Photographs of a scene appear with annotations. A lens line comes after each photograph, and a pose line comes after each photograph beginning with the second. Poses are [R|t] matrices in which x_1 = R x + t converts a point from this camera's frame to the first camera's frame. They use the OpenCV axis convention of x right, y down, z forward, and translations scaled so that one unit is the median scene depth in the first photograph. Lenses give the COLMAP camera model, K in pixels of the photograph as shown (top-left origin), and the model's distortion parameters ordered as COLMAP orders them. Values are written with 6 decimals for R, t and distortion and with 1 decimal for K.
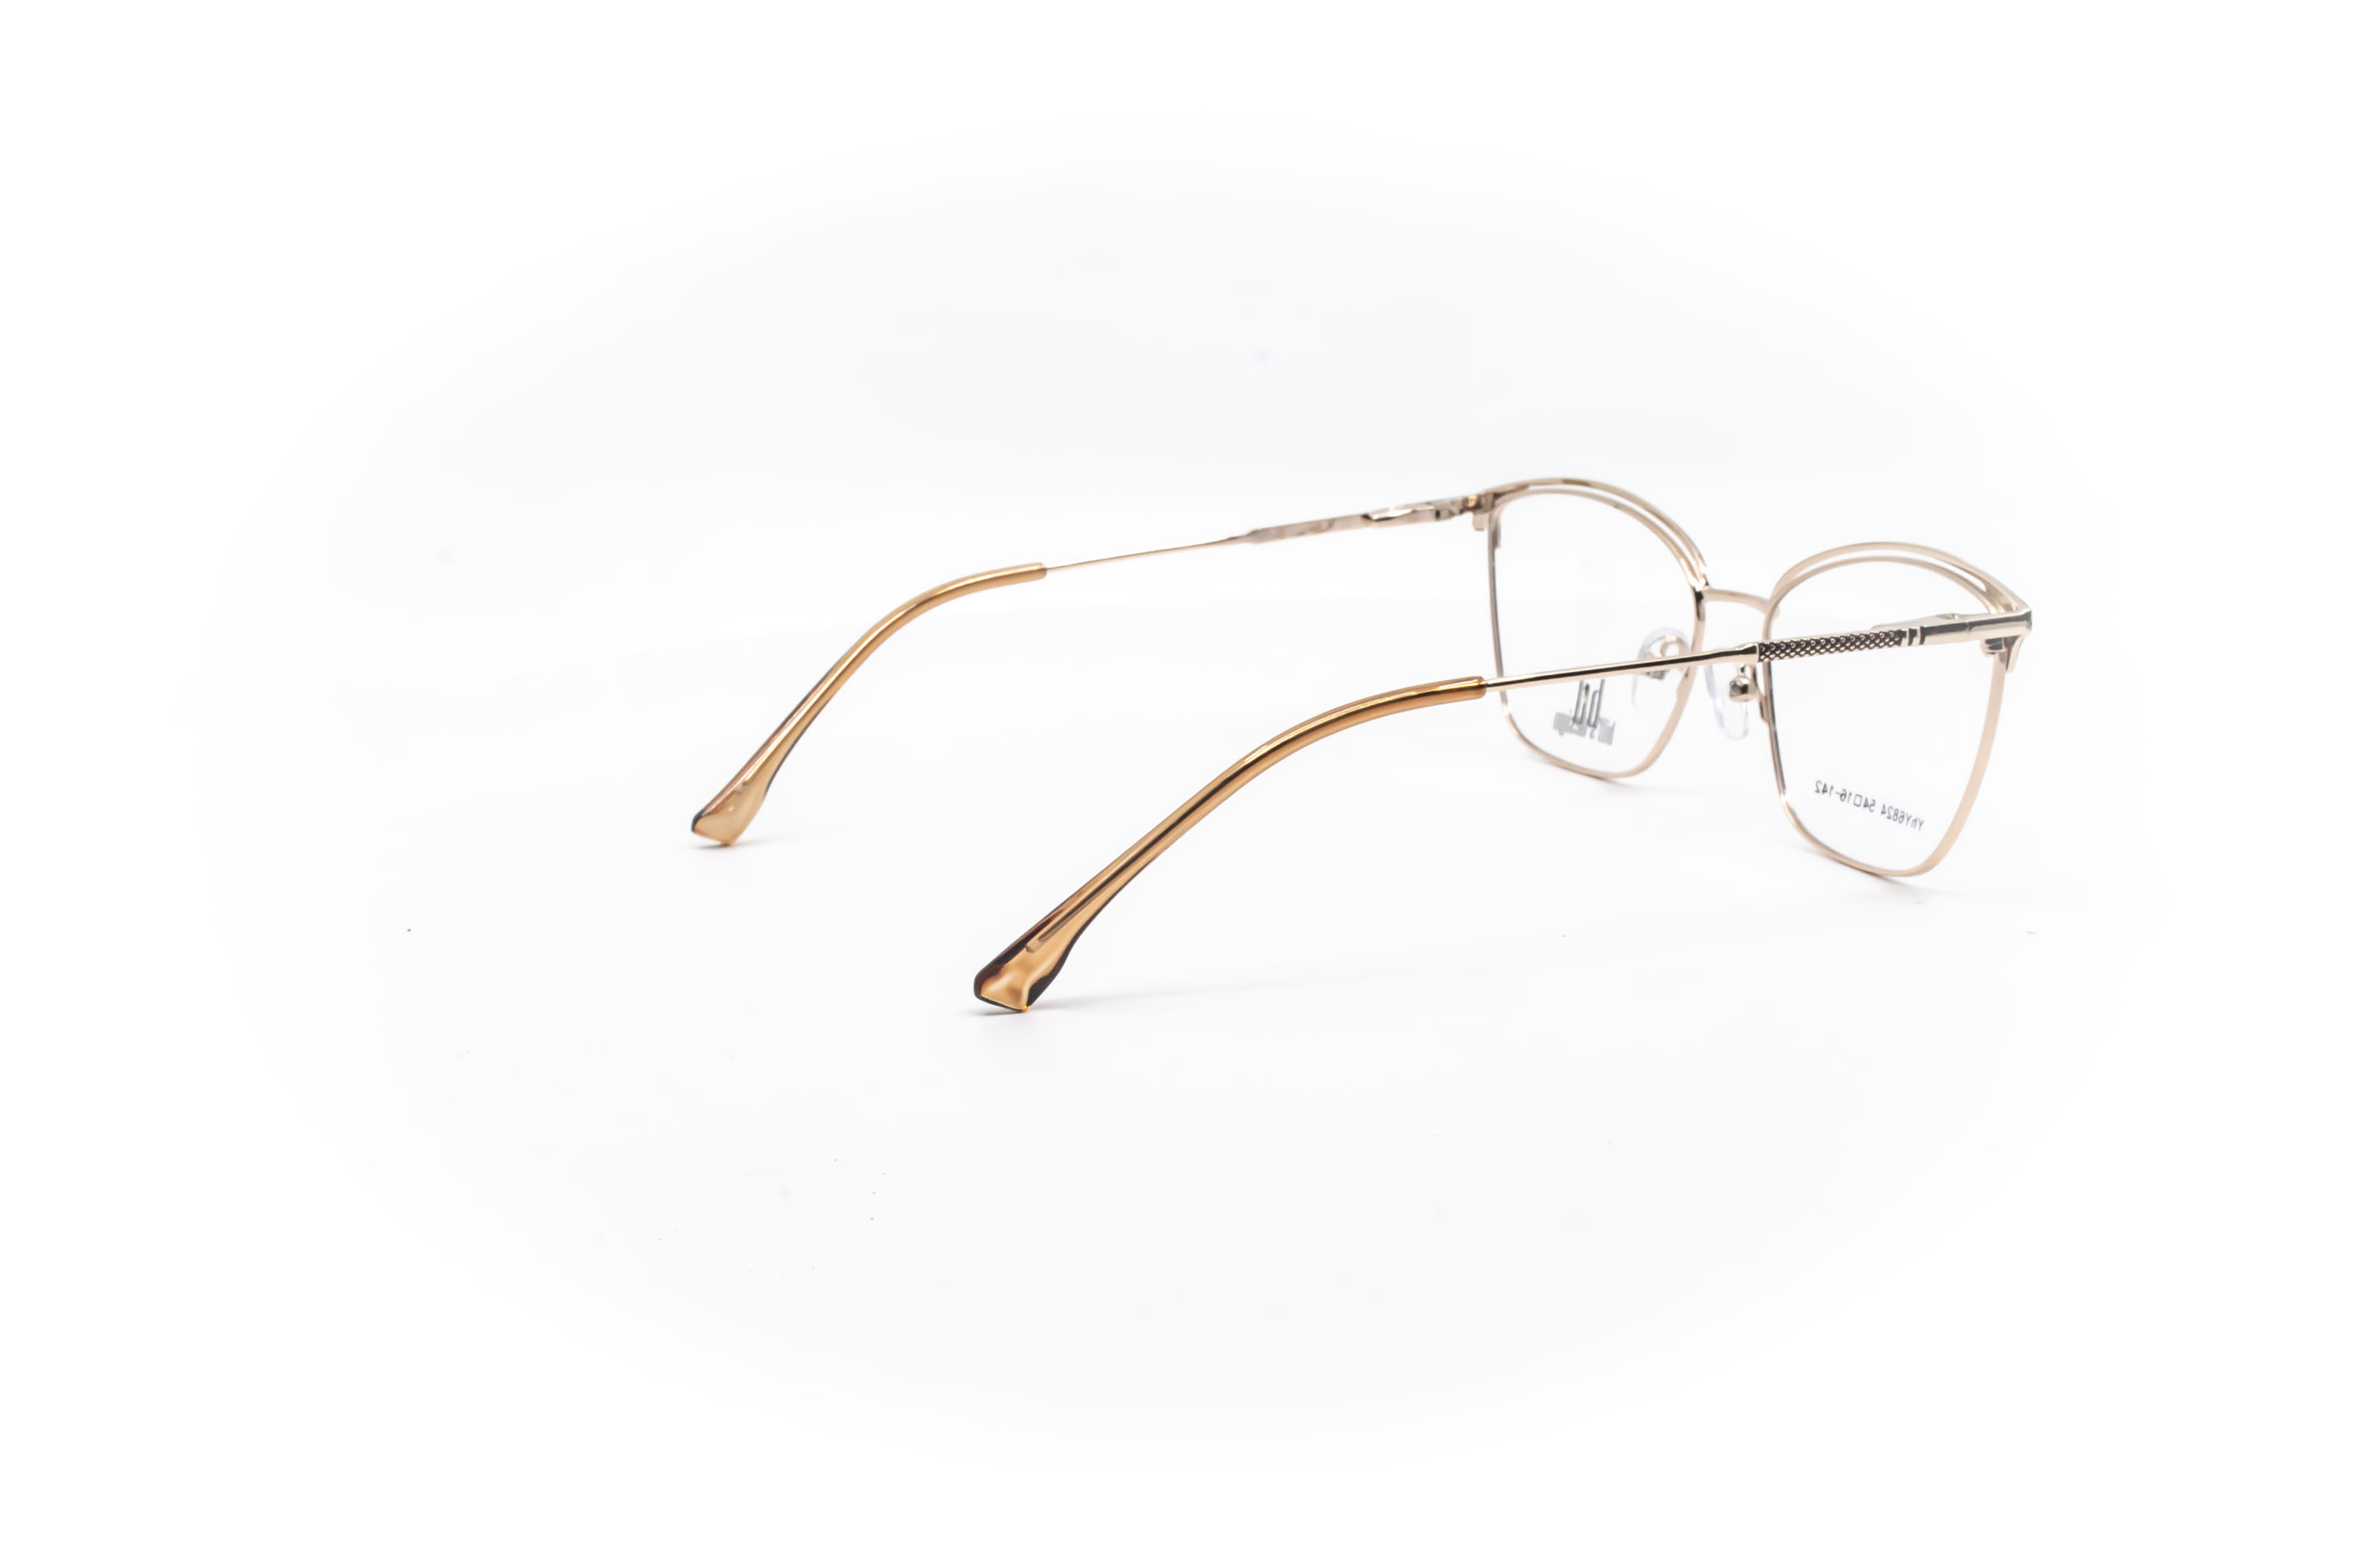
lens RADIAL K [[3094.7, 0, 1184.2], [0, 3094.7, 778.8], [0, 0, 1]] dist [-0.120604, 0.000000]
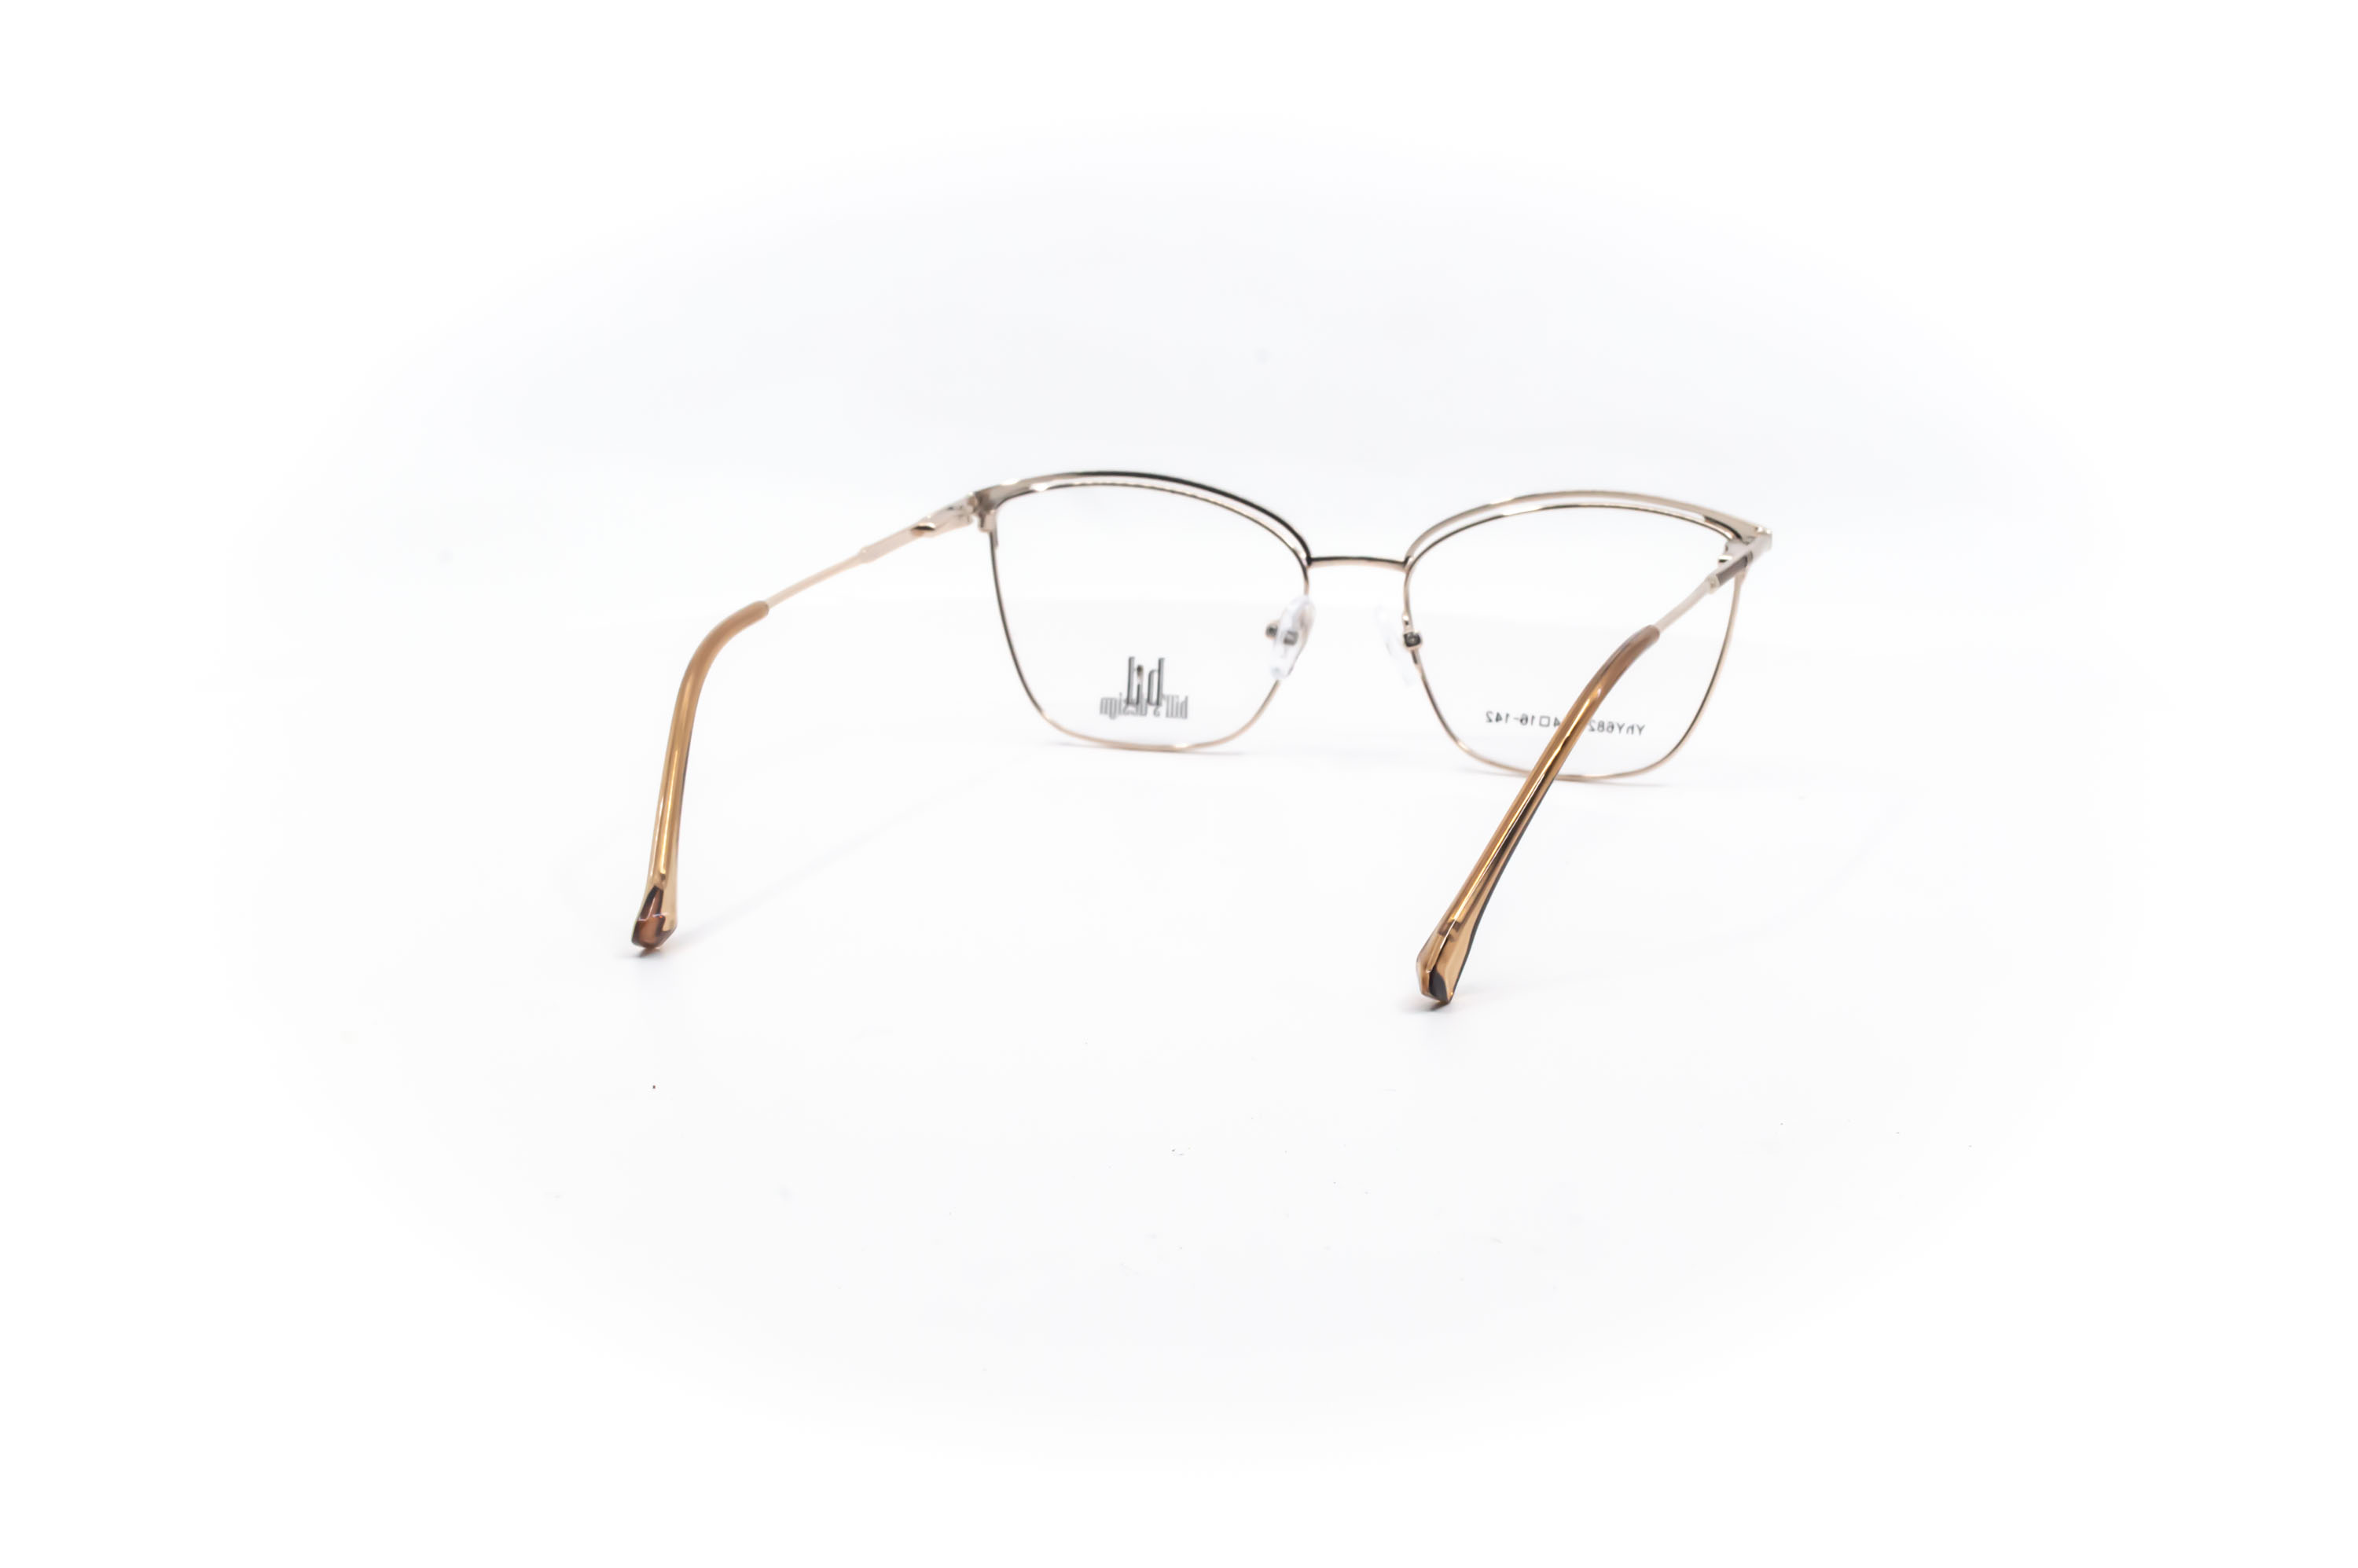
lens RADIAL K [[3094.7, 0, 1172.8], [0, 3094.7, 776.1], [0, 0, 1]] dist [-0.120604, 0.000000]
pose [[0.705541, -0.144399, 0.693801, -0.649756], [0.149447, 0.987321, 0.053513, -0.052716], [-0.692731, 0.065931, 0.718176, 0.265963]]
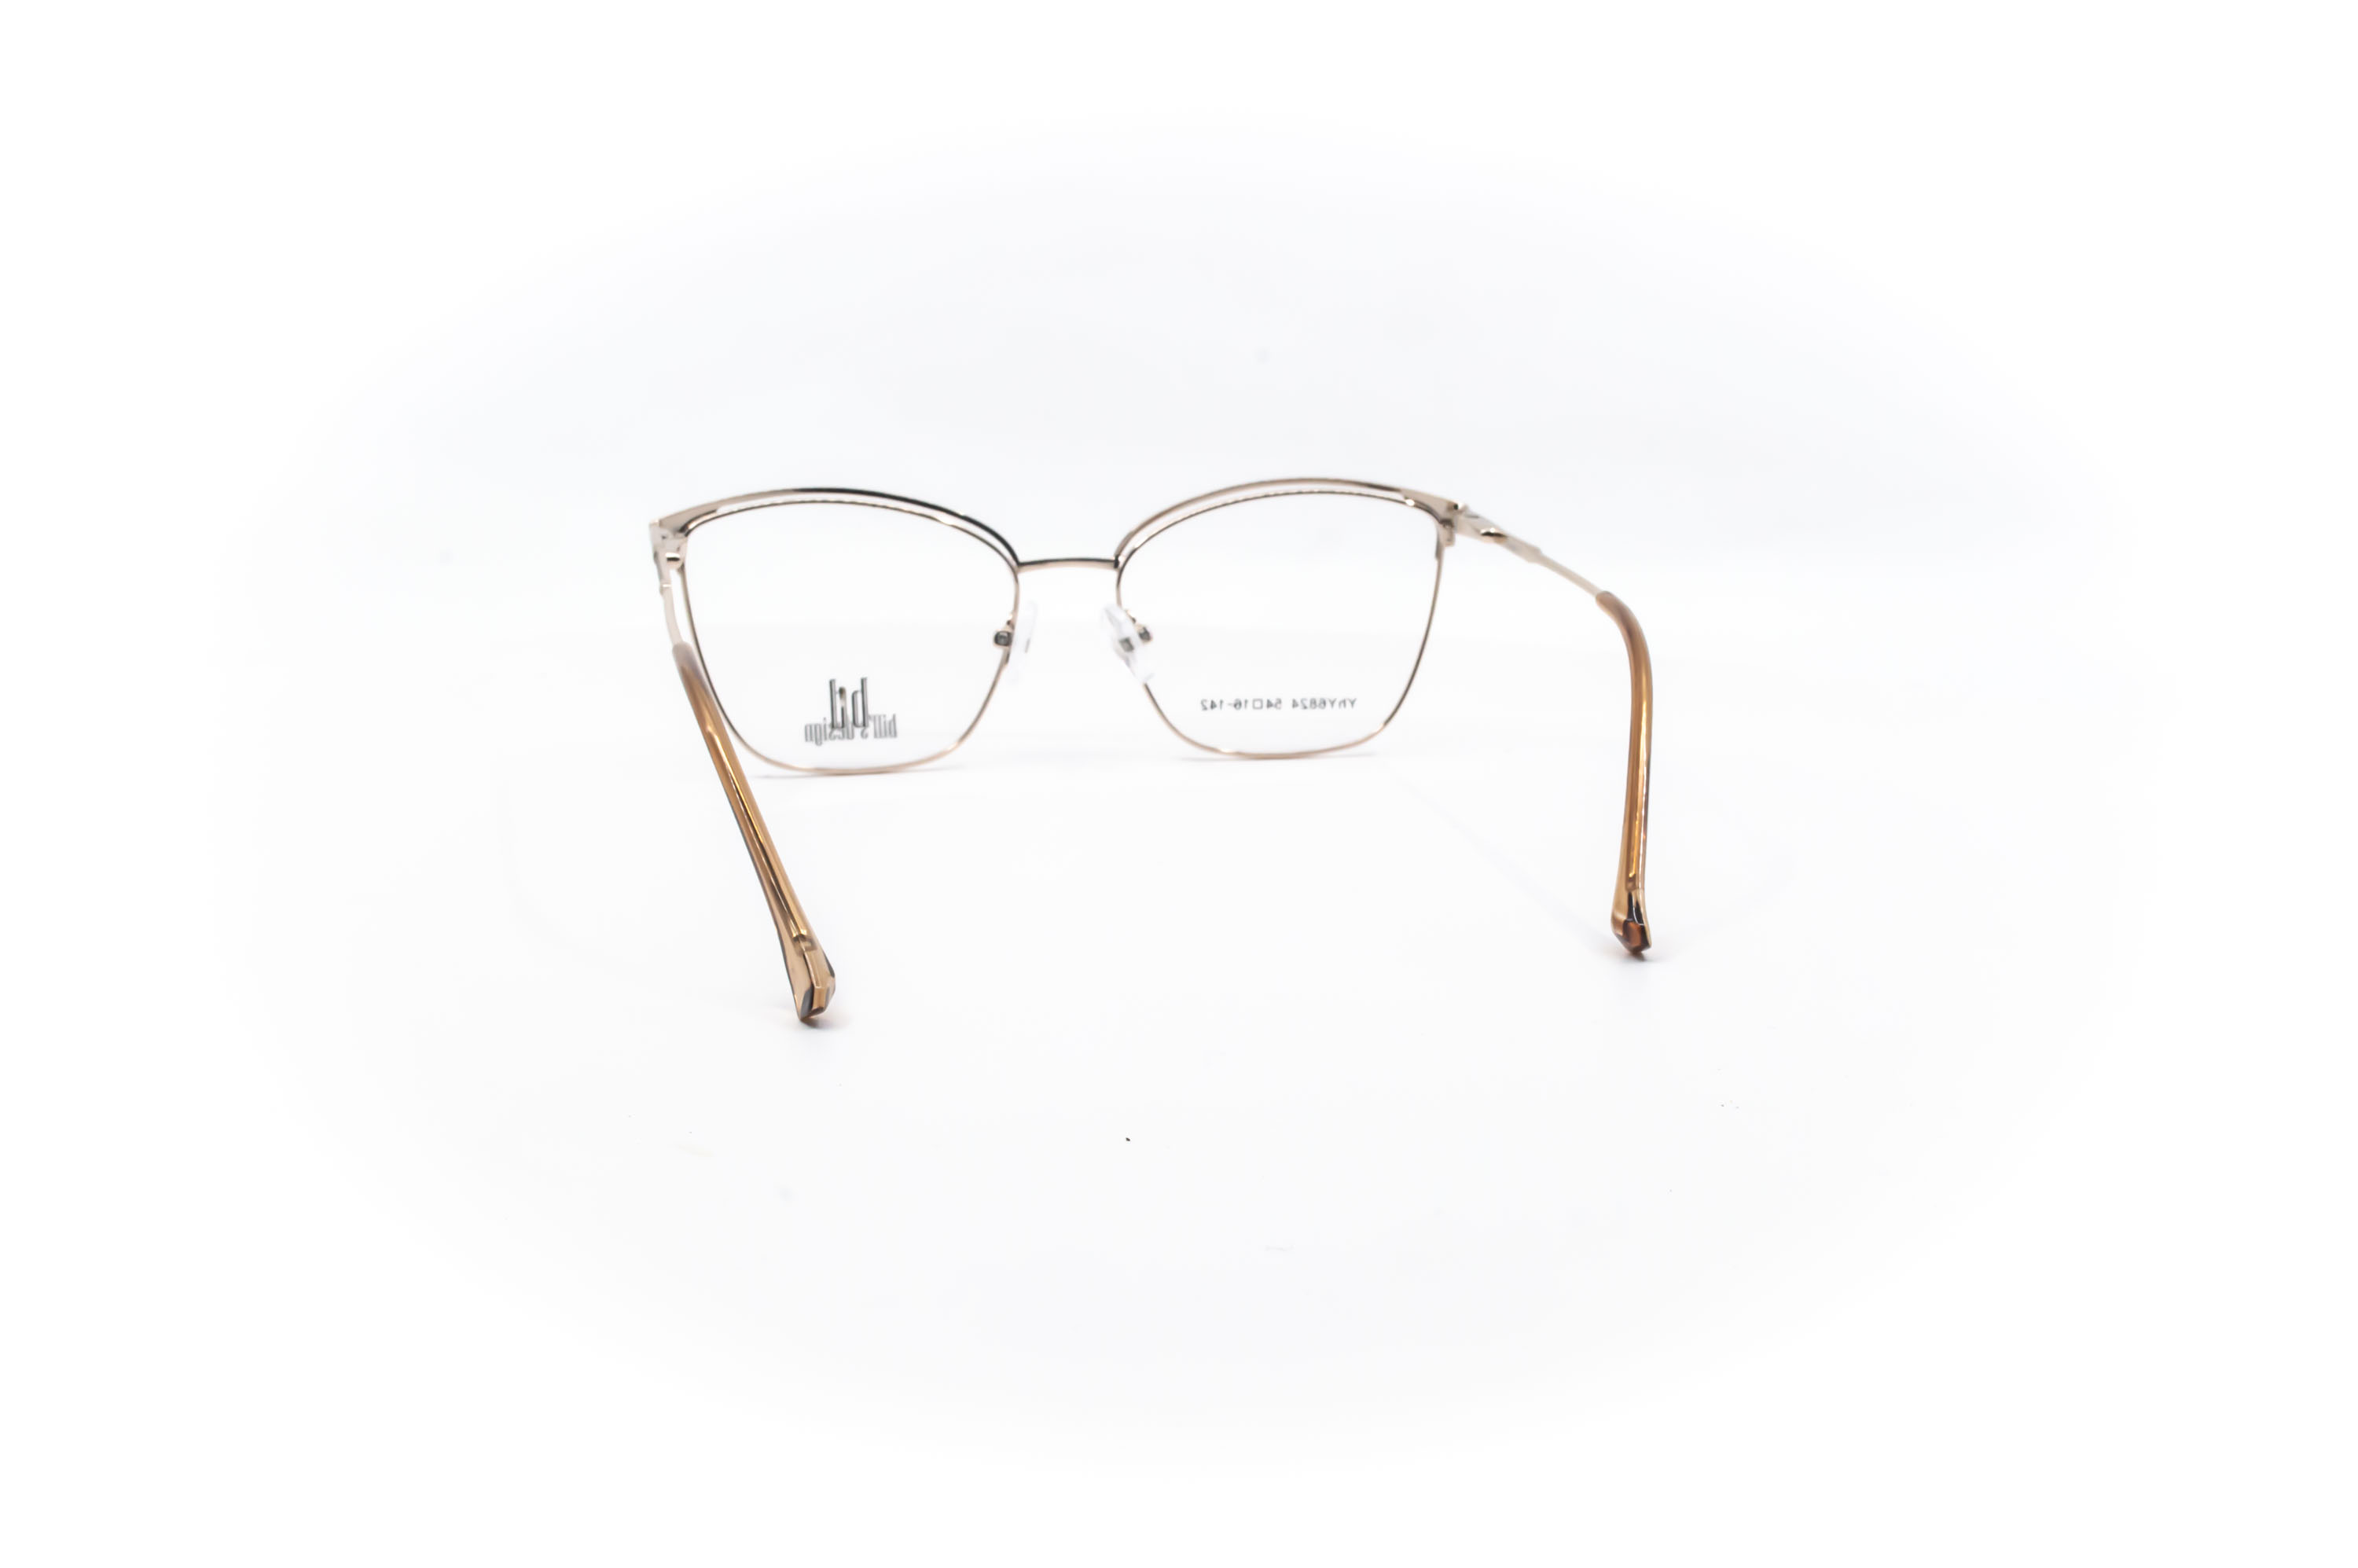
lens RADIAL K [[3094.7, 0, 1176.0], [0, 3094.7, 775.5], [0, 0, 1]] dist [-0.120604, 0.000000]
pose [[0.248409, -0.217498, 0.943921, -0.875052], [0.198925, 0.965150, 0.170039, -0.167094], [-0.948009, 0.145531, 0.283018, 0.674655]]
